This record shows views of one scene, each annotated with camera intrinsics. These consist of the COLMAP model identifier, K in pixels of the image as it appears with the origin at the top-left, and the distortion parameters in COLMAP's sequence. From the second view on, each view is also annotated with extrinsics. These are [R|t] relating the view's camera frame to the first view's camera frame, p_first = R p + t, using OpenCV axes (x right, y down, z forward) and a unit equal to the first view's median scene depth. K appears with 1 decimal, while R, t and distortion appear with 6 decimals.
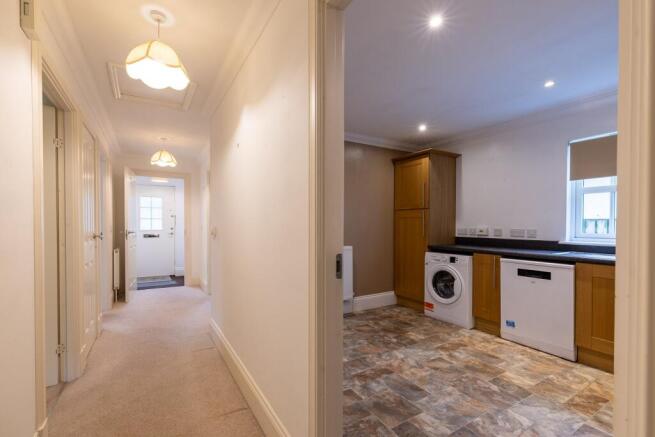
lens RADIAL K [[289.7, 0, 325.2], [0, 289.7, 223.3], [0, 0, 1]] dist [0.007582, 0.000199]
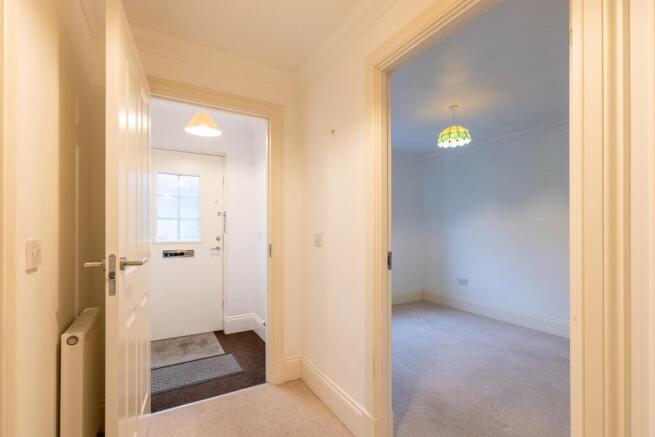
lens RADIAL K [[289.7, 0, 329.1], [0, 289.7, 221.8], [0, 0, 1]] dist [0.007582, 0.000199]
pose [[0.999929, 0.003038, -0.011562, -0.392605], [-0.003266, 0.999800, -0.019754, -0.000691], [0.011500, 0.019791, 0.999738, 0.593492]]
